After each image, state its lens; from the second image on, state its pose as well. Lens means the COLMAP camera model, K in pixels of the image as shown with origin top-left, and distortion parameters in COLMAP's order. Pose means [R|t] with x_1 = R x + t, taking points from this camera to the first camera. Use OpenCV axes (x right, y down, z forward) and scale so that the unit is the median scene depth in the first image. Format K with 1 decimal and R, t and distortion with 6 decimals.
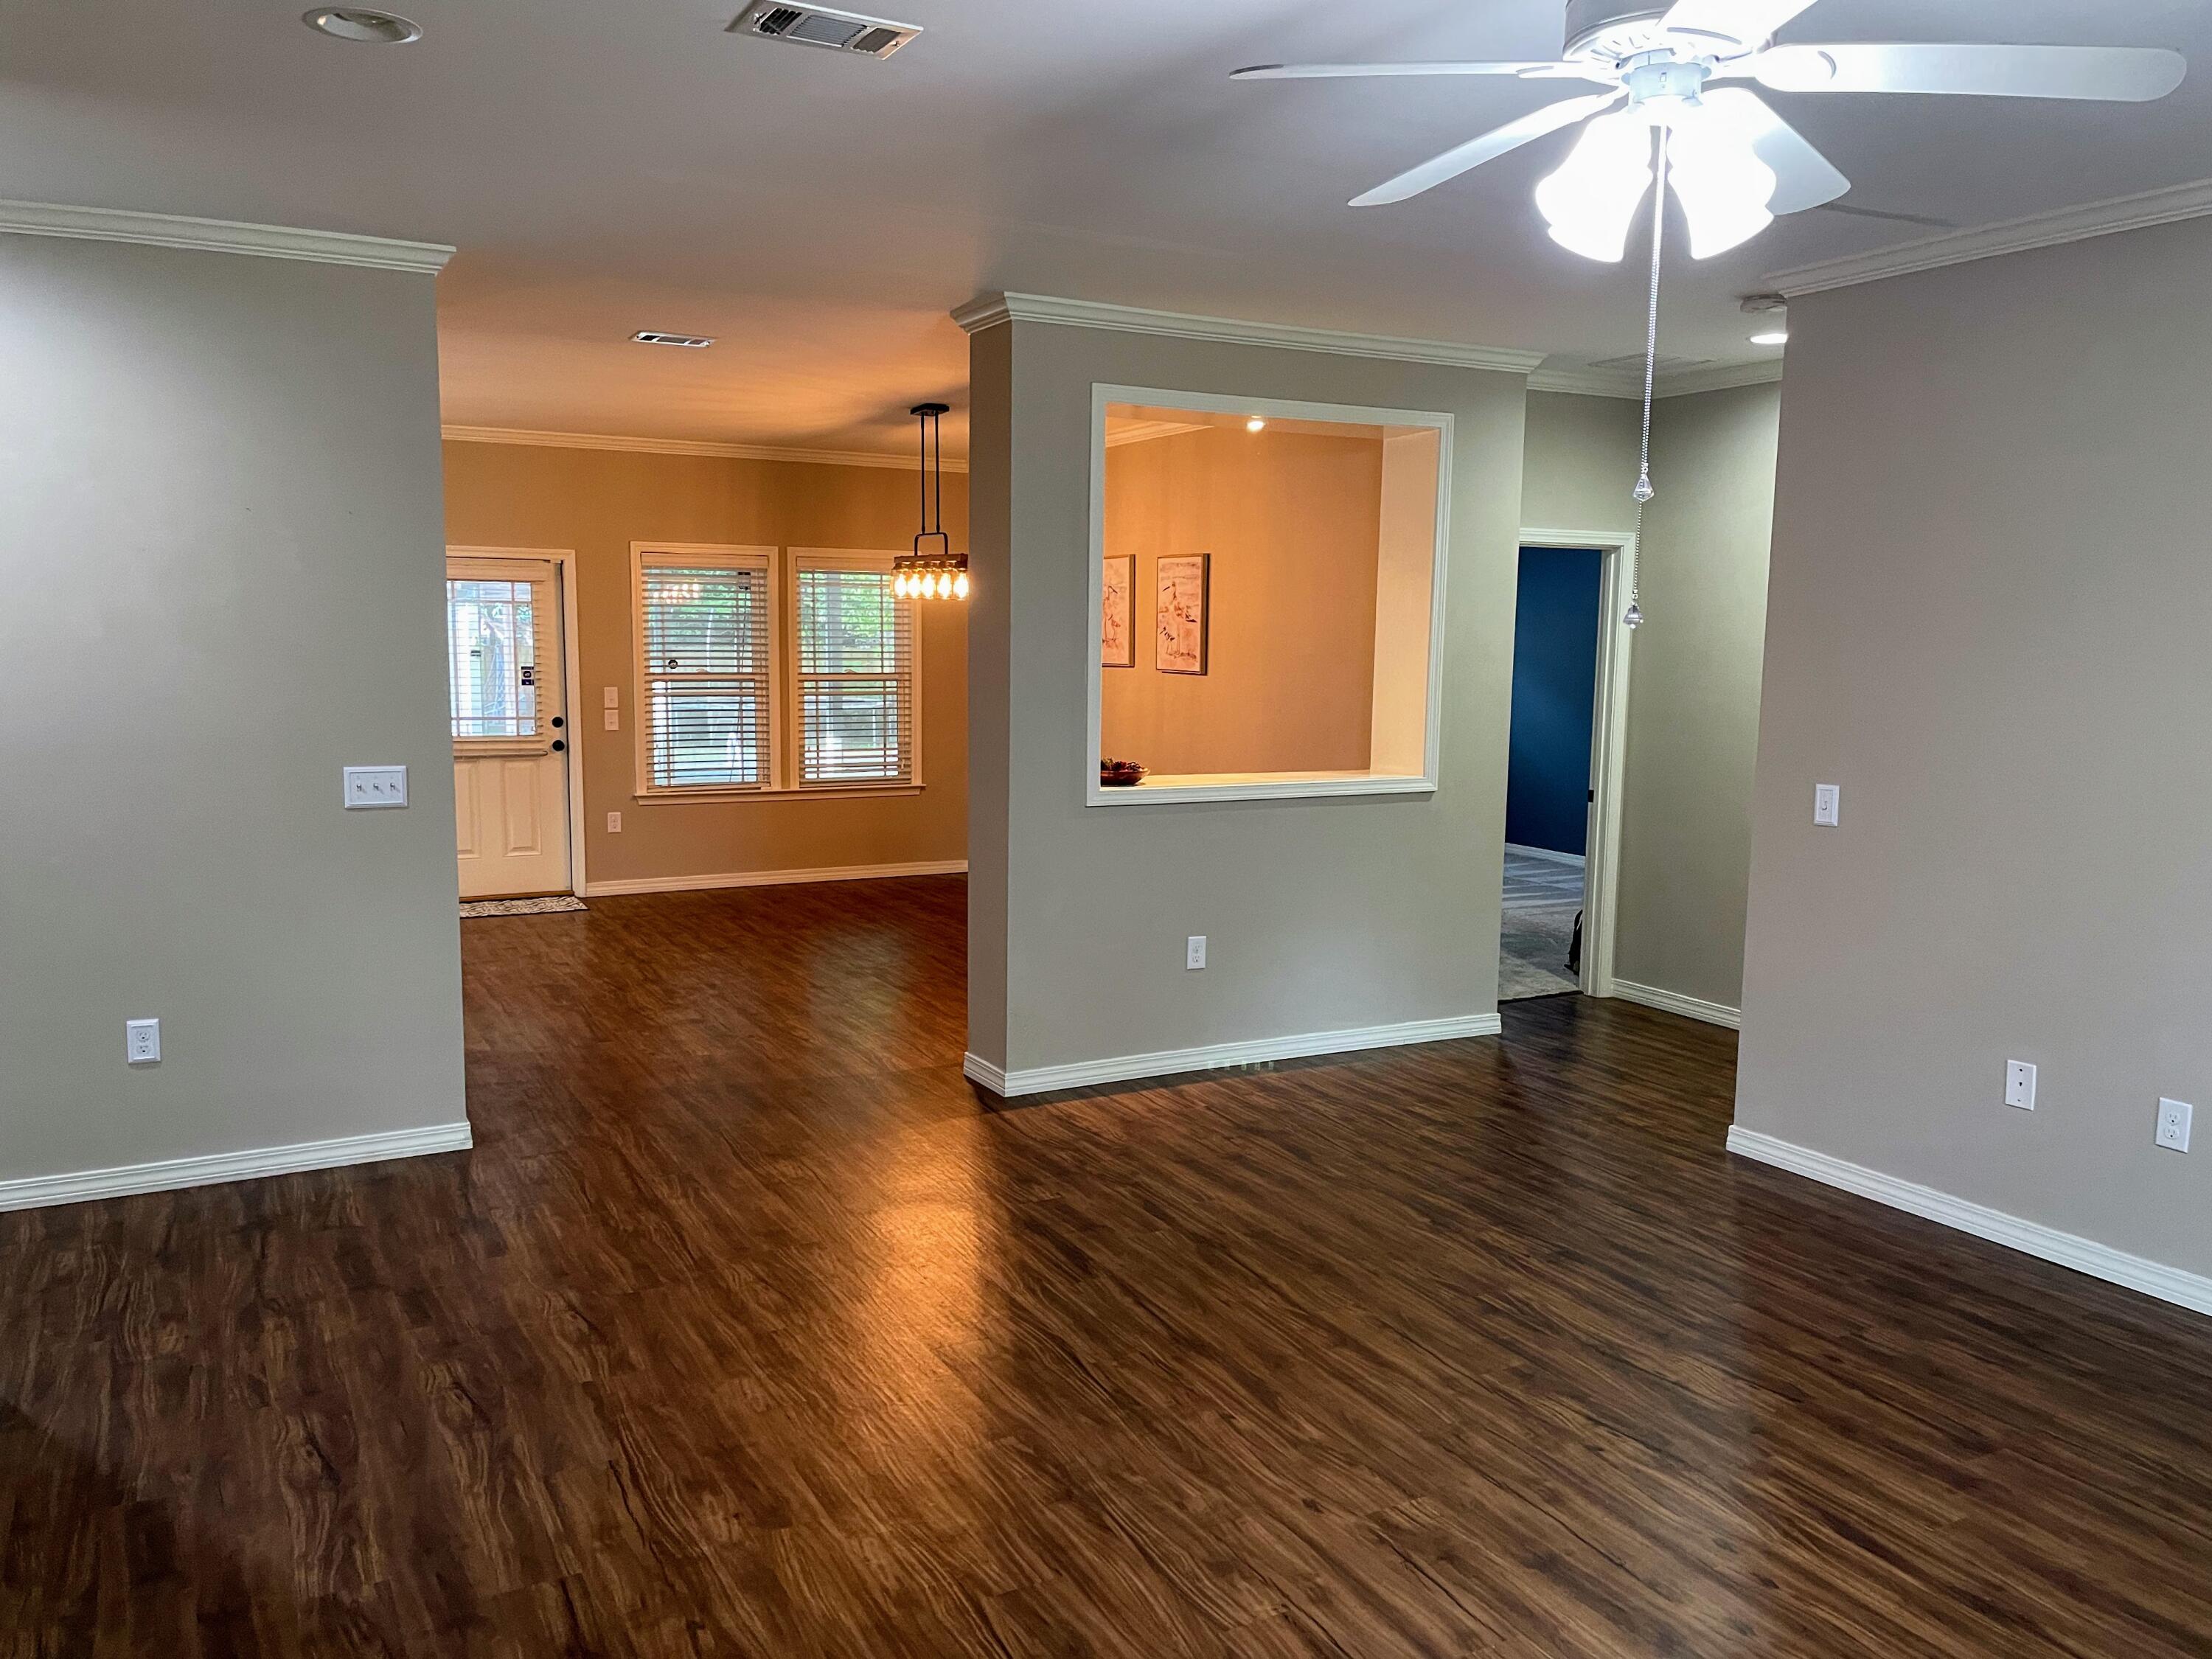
lens RADIAL K [[1668.4, 0, 1090.9], [0, 1668.4, 855.2], [0, 0, 1]] dist [0.100531, -0.125592]
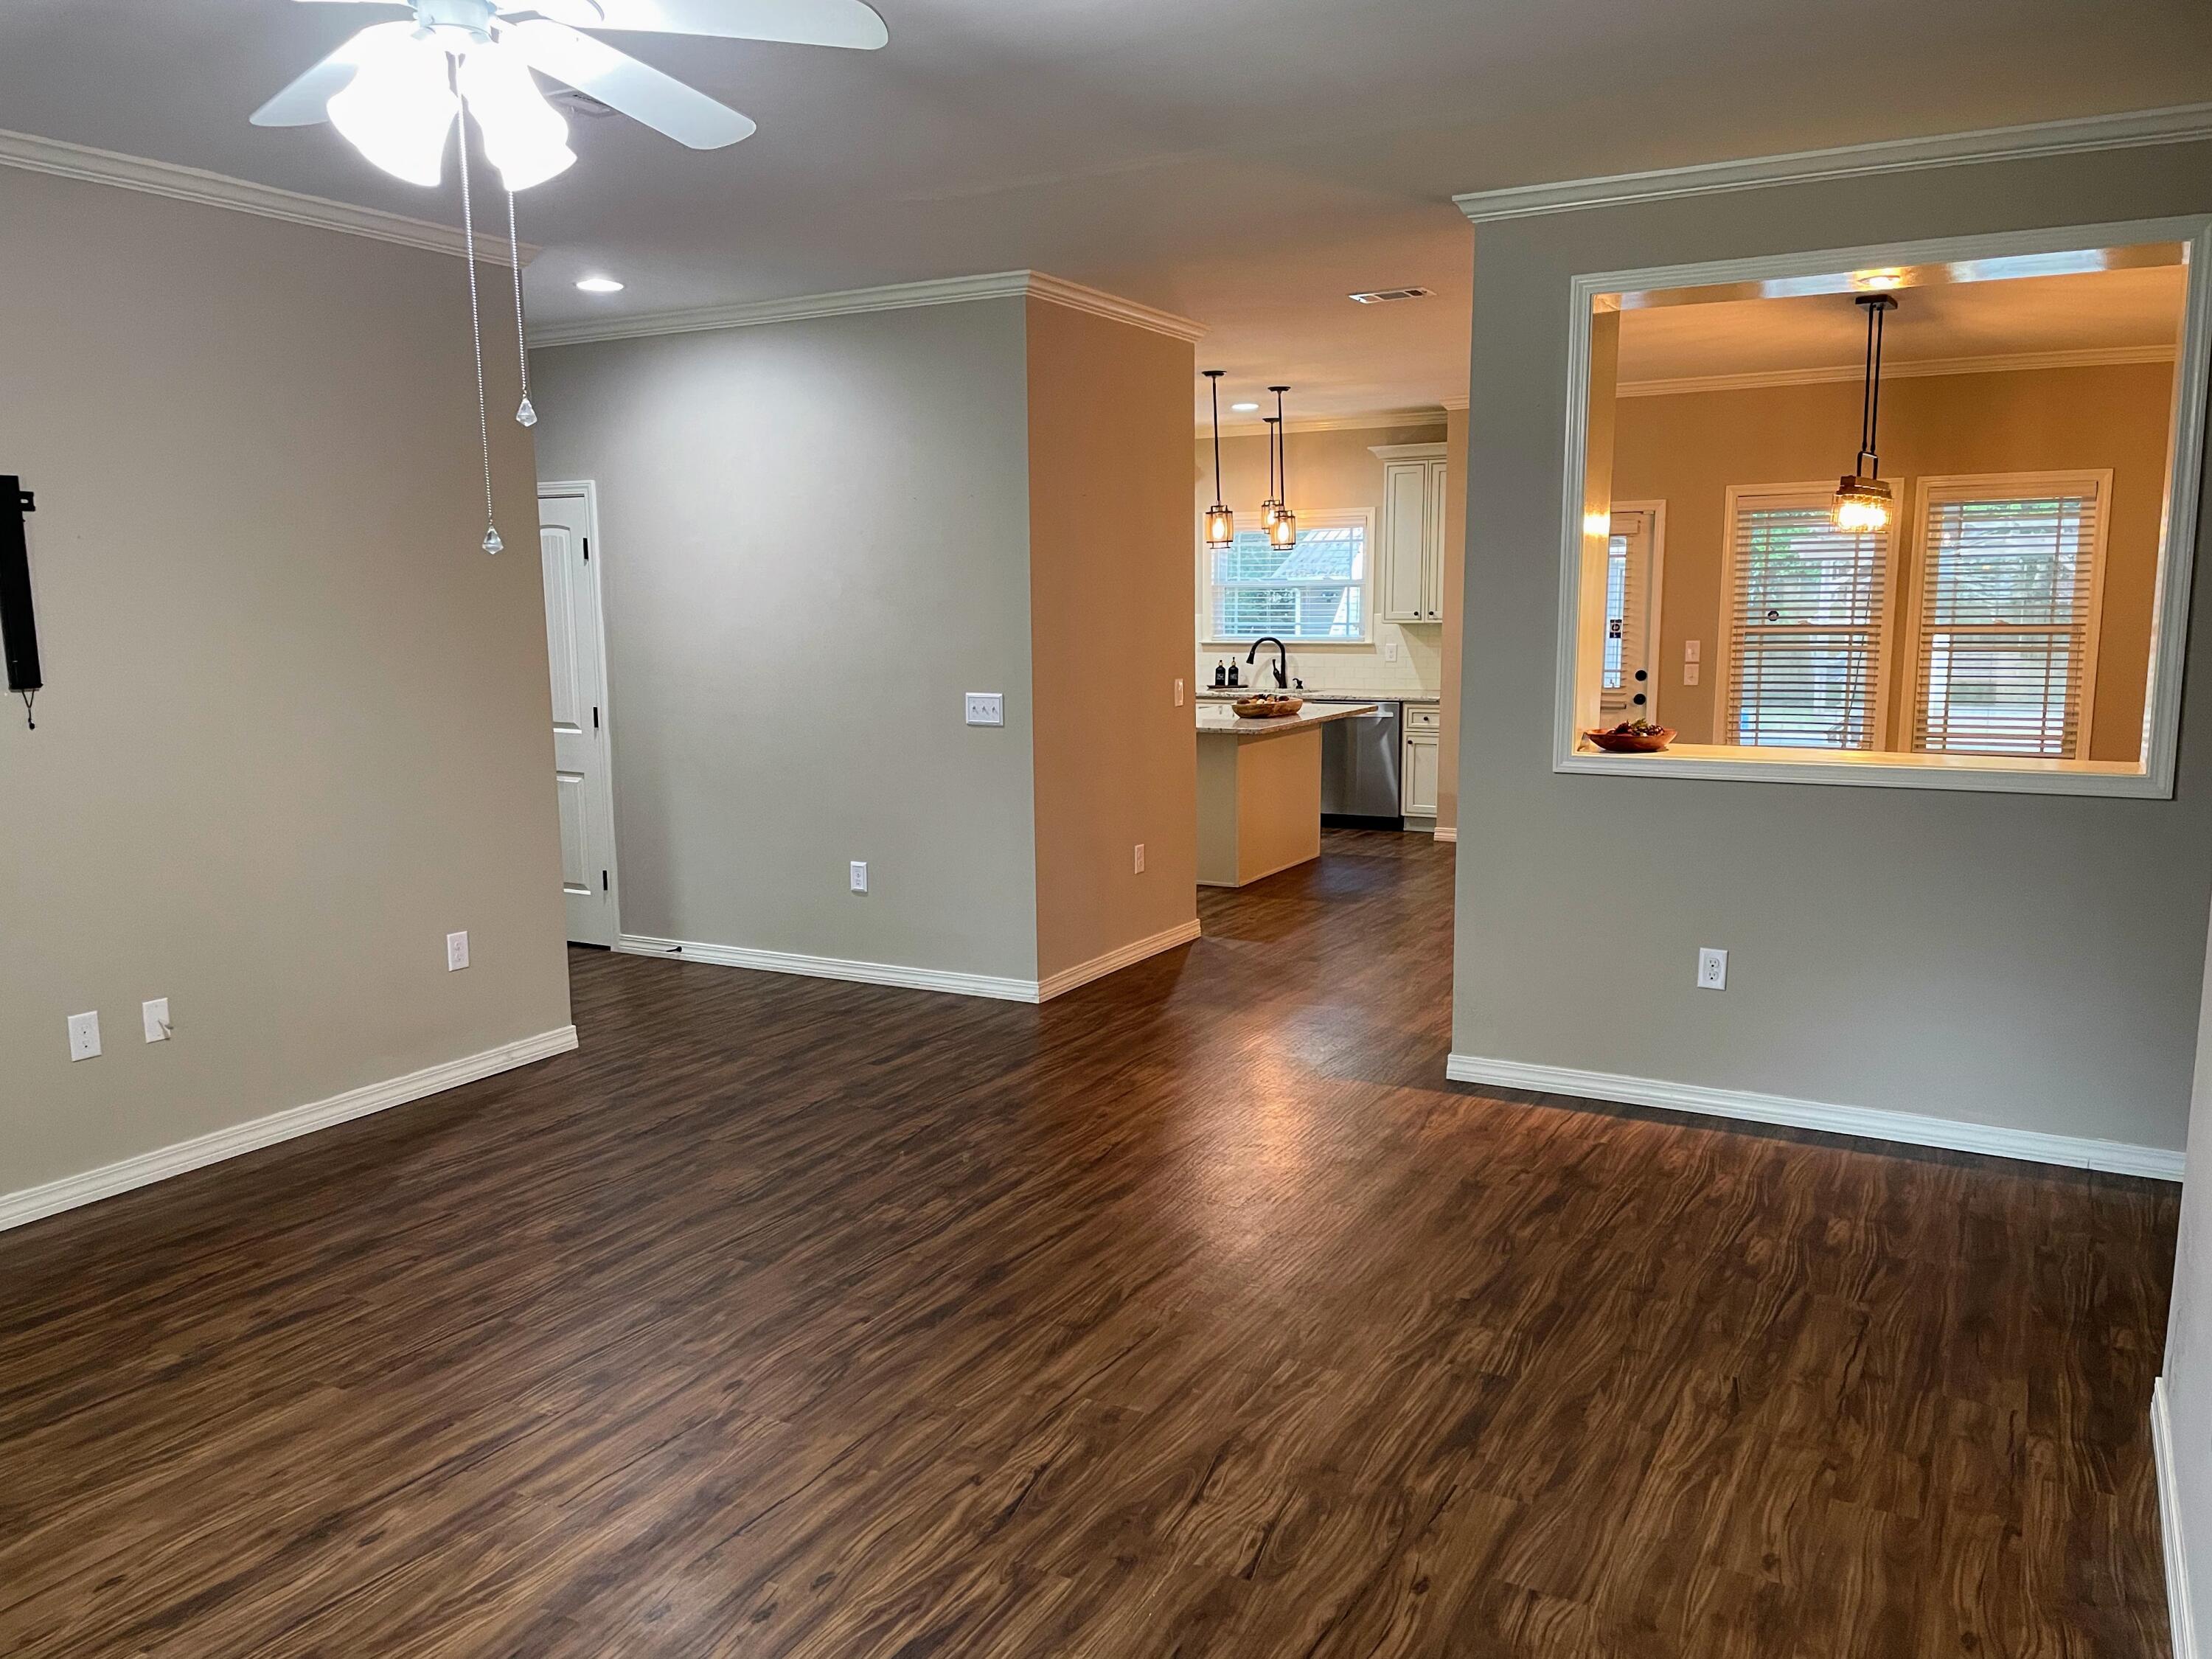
lens RADIAL K [[1668.4, 0, 1090.9], [0, 1668.4, 855.2], [0, 0, 1]] dist [0.100531, -0.125592]
pose [[0.534955, 0.115643, -0.836929, 0.714229], [-0.097223, 0.992434, 0.074987, -0.033678], [0.839268, 0.041254, 0.542150, 0.383092]]
